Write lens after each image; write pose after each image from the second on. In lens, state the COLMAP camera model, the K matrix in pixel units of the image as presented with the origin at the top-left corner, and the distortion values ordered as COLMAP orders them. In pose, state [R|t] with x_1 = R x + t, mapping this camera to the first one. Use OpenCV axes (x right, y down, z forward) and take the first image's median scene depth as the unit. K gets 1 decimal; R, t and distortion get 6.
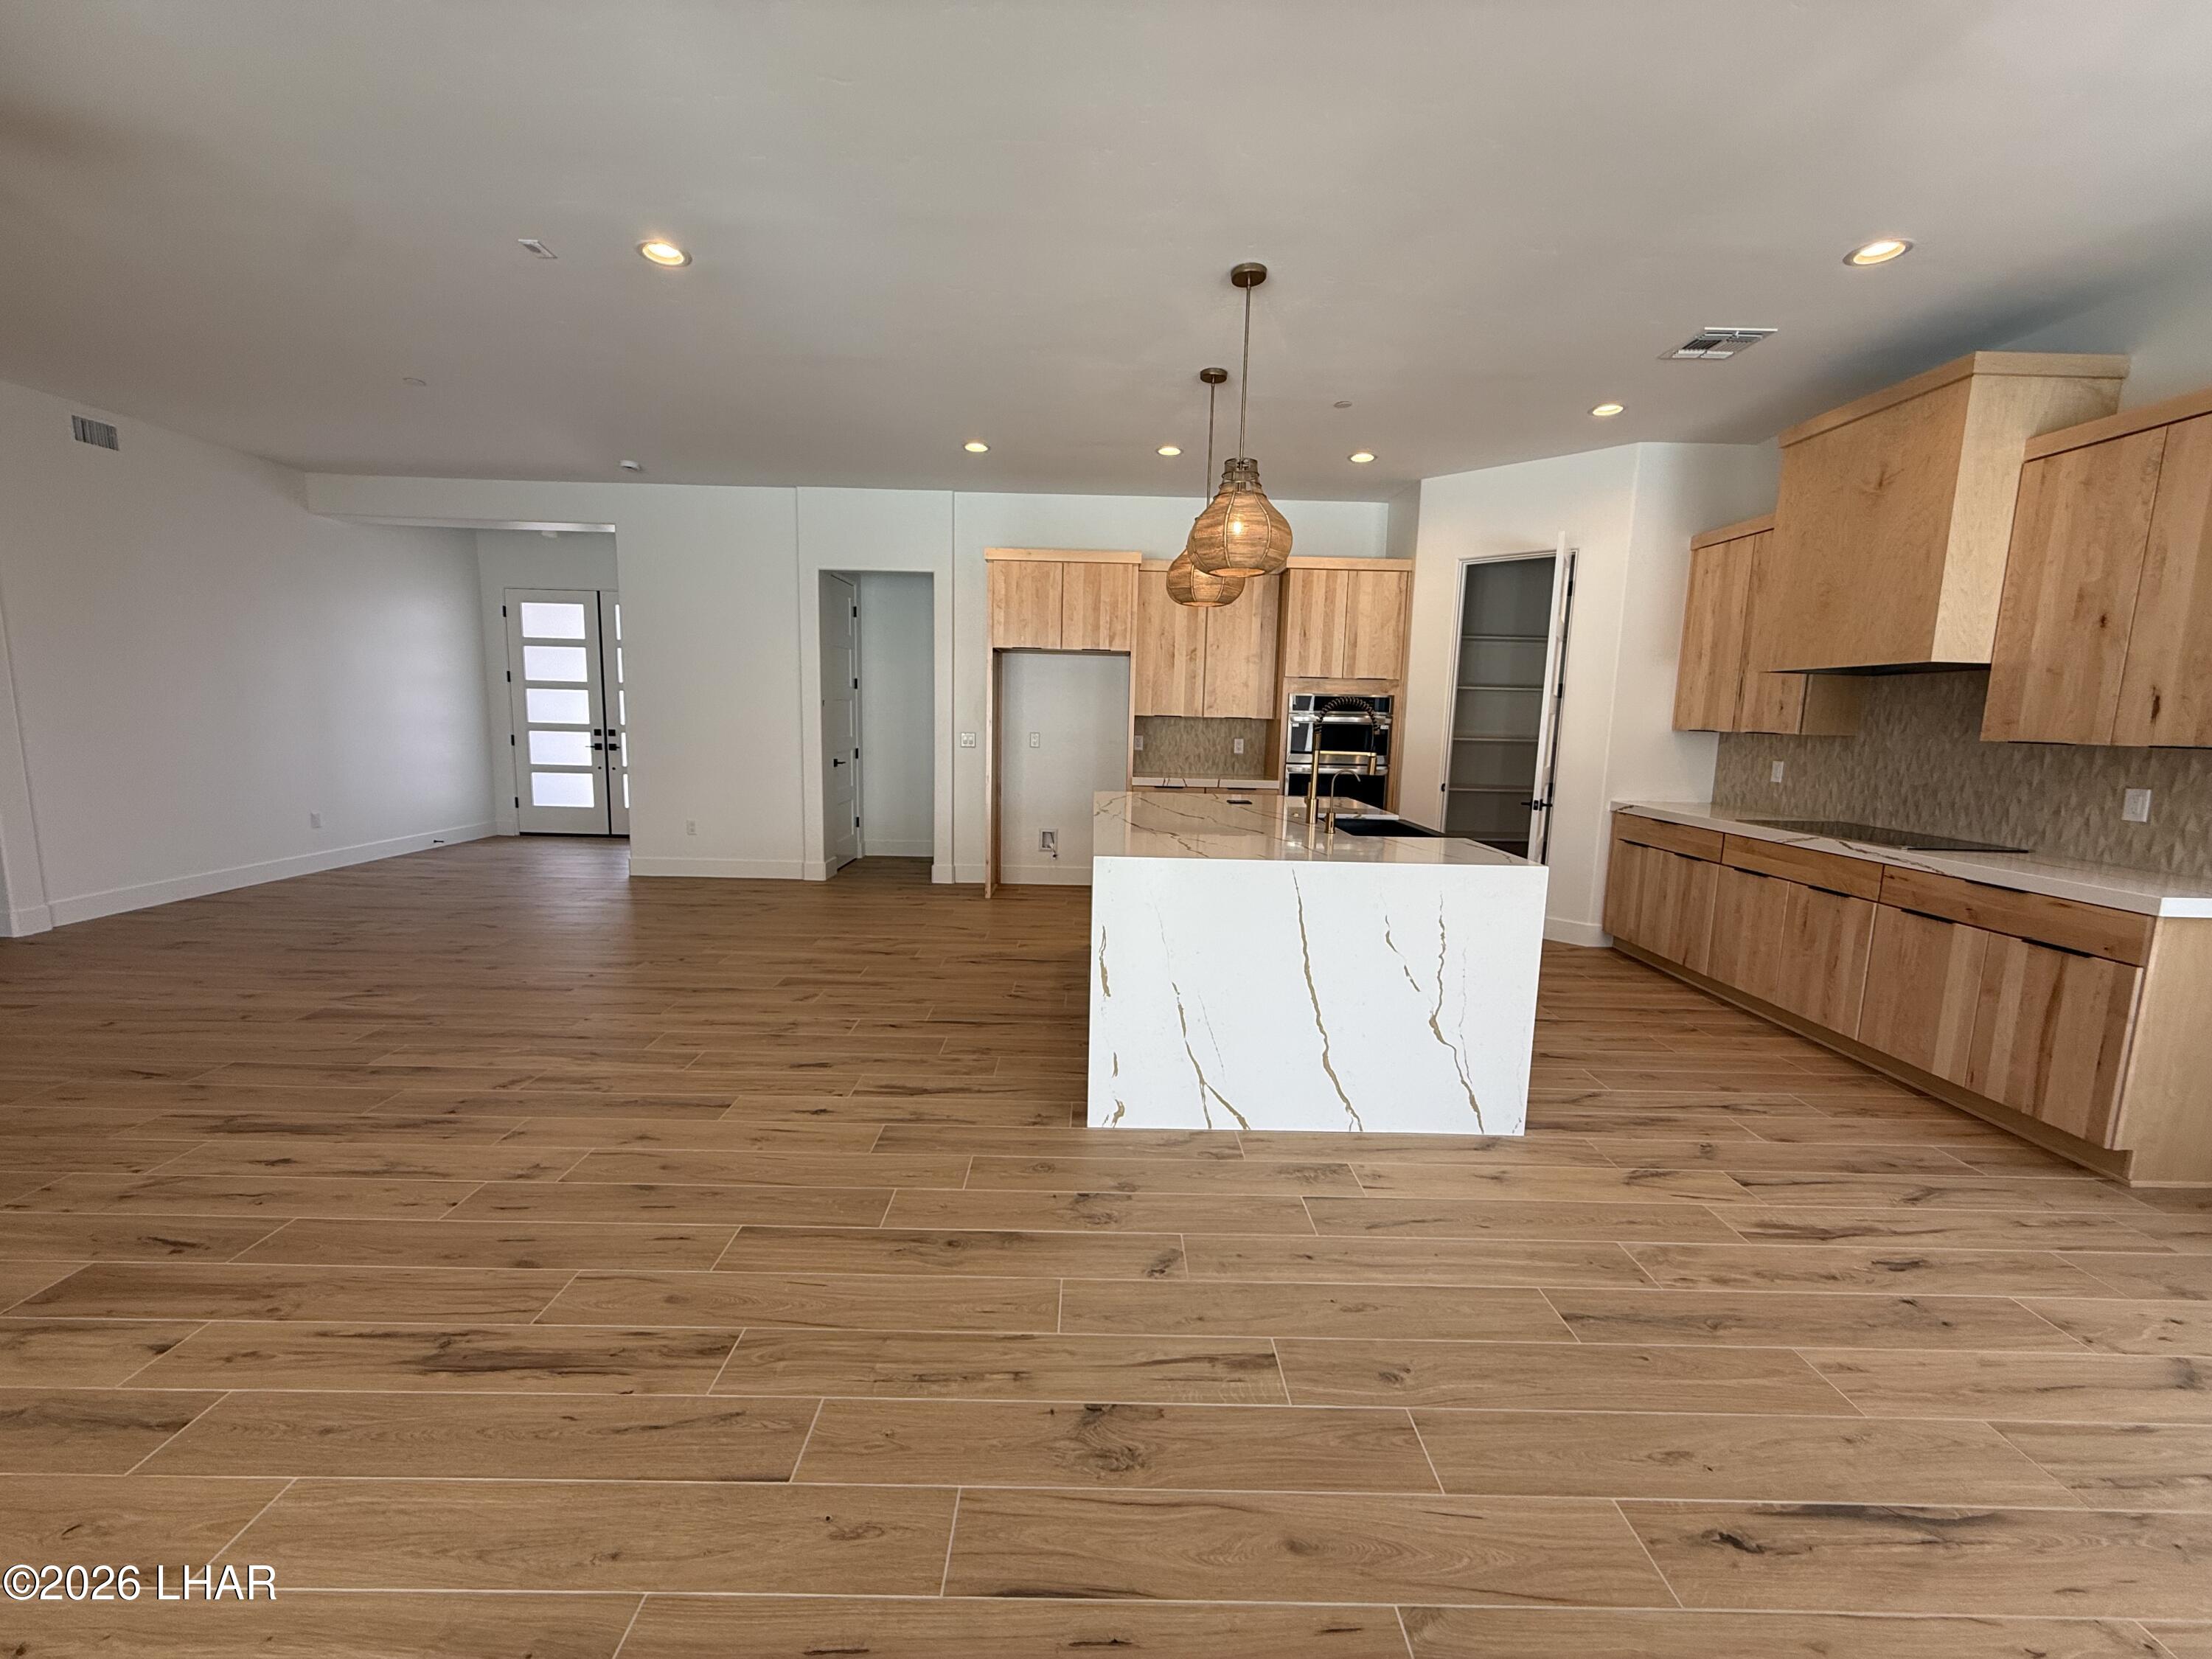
lens RADIAL K [[880.2, 0, 1105.2], [0, 880.2, 830.0], [0, 0, 1]] dist [0.000657, 0.000477]
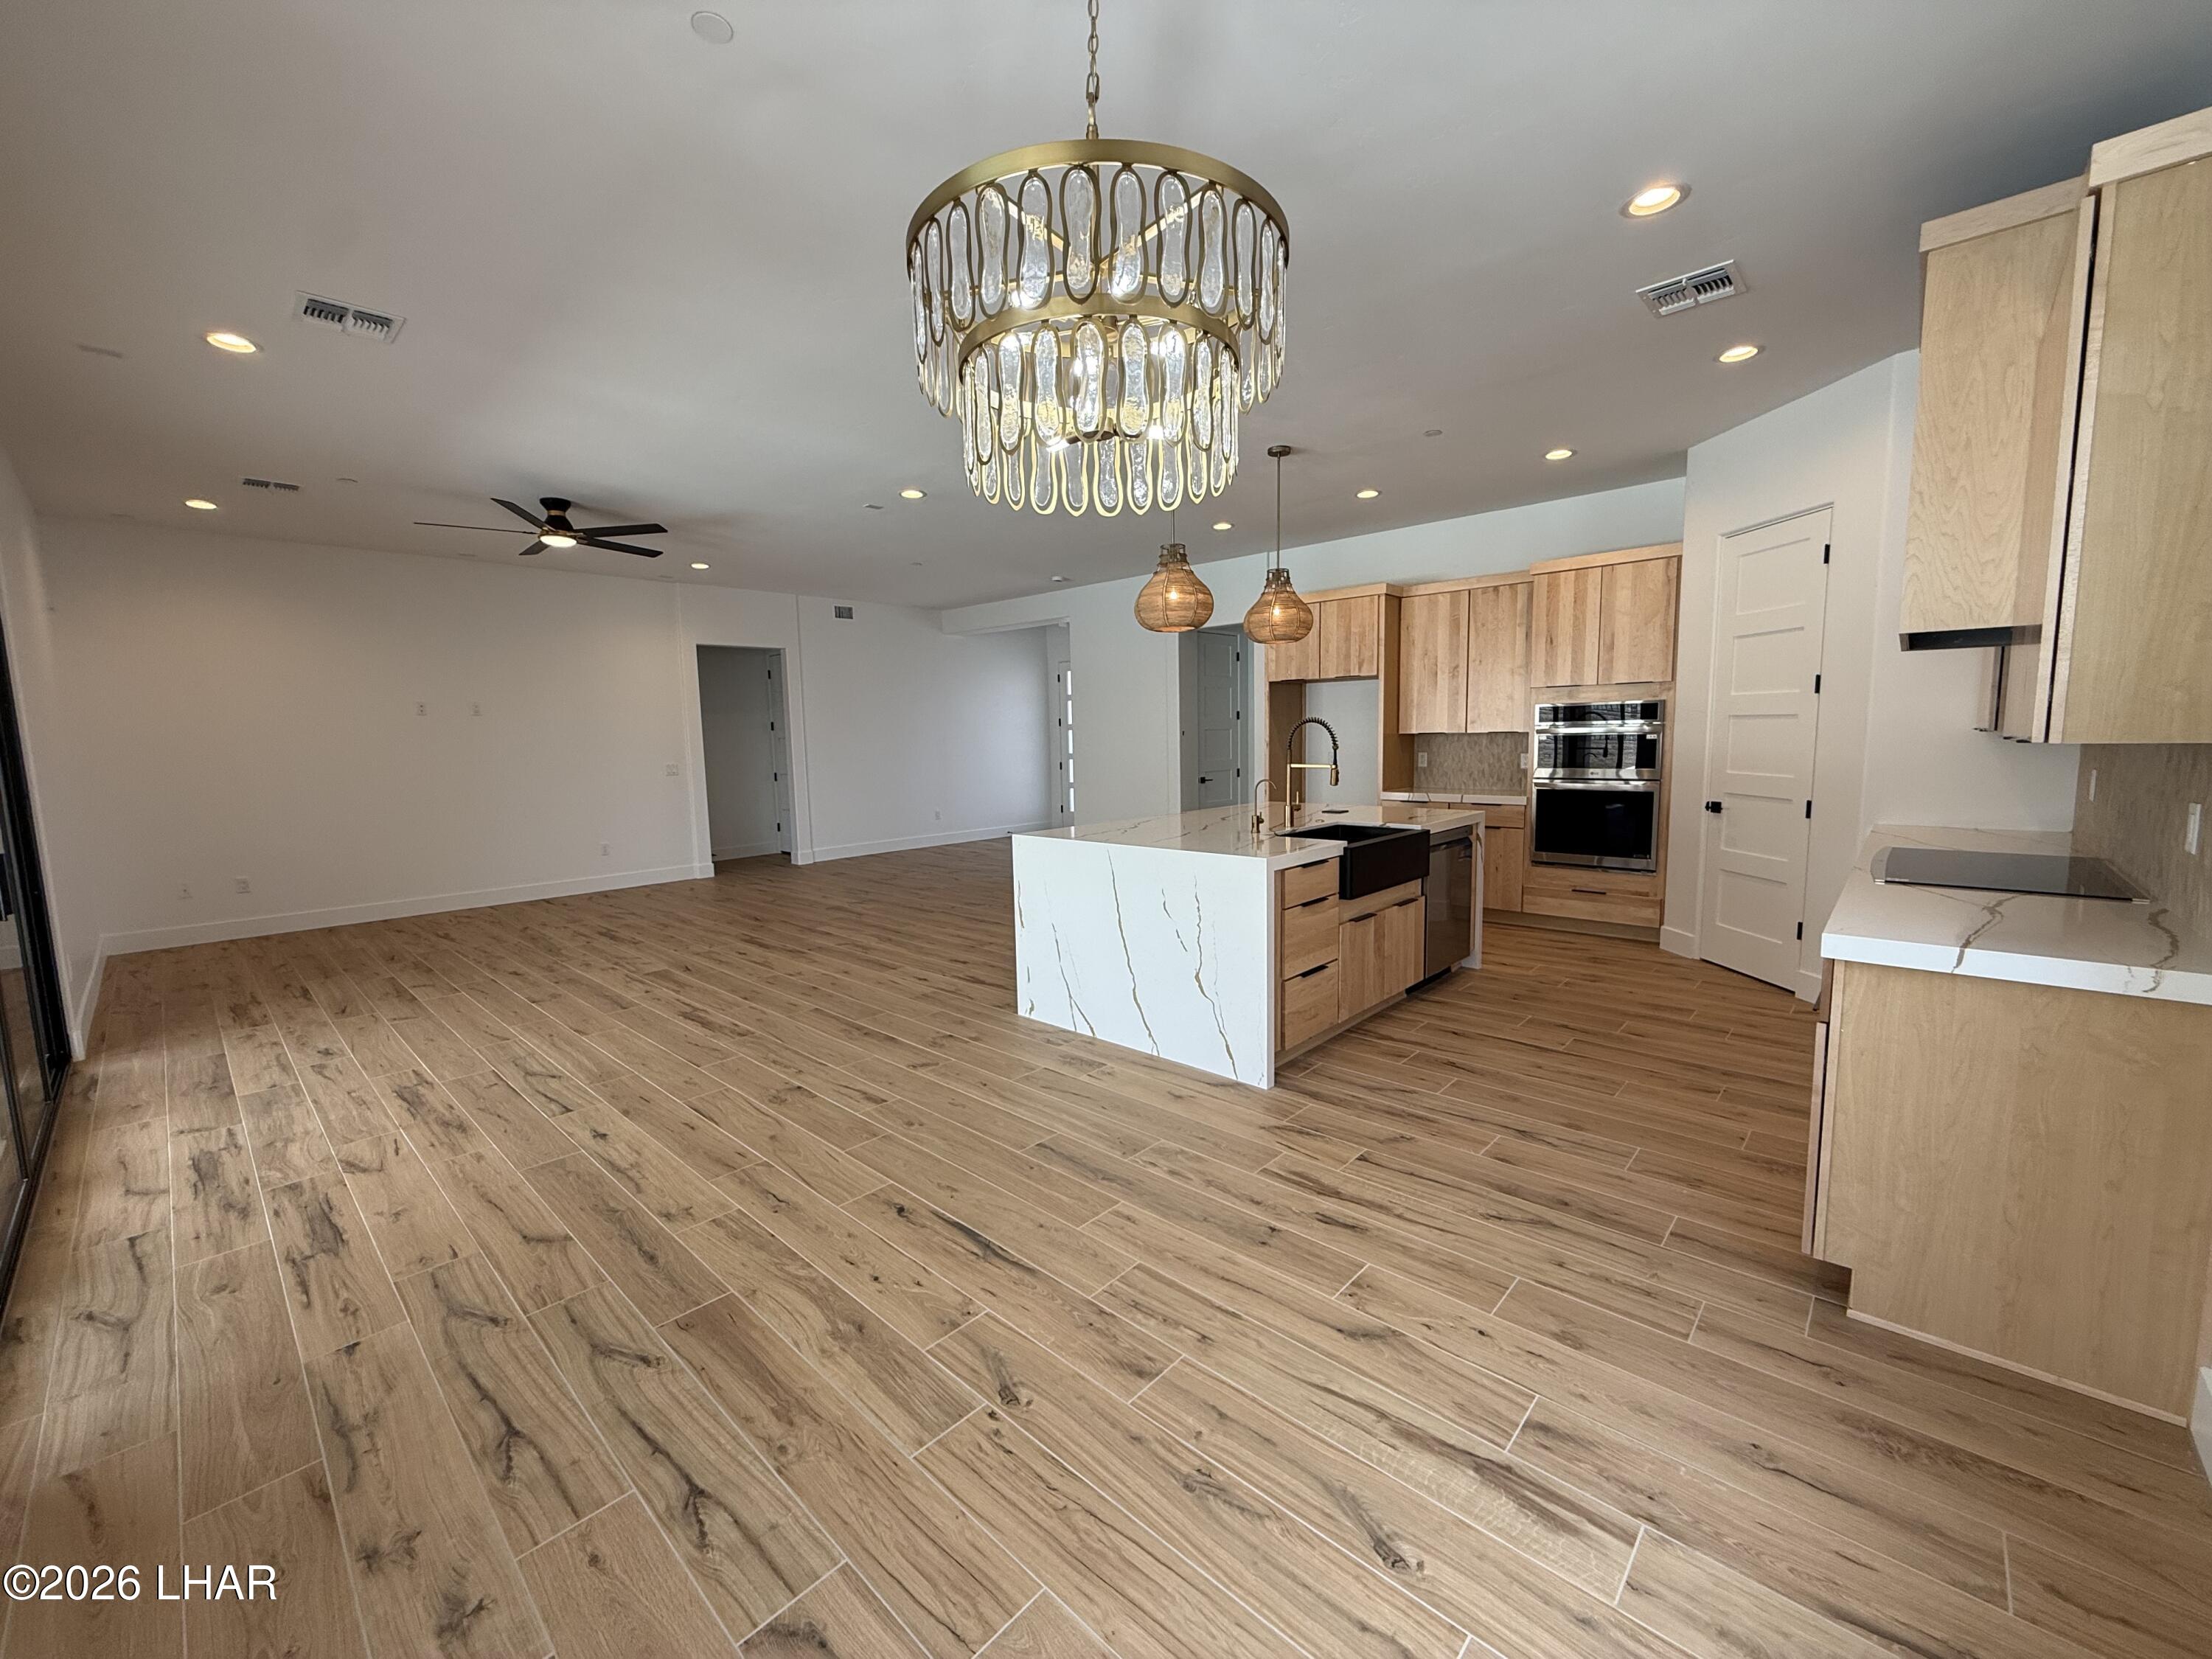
lens RADIAL K [[880.2, 0, 1104.0], [0, 880.2, 831.9], [0, 0, 1]] dist [0.000657, 0.000477]
pose [[0.726438, 0.037182, -0.686225, 1.203685], [-0.053685, 0.998554, -0.002726, 0.021519], [0.685132, 0.038820, 0.727384, -0.014607]]
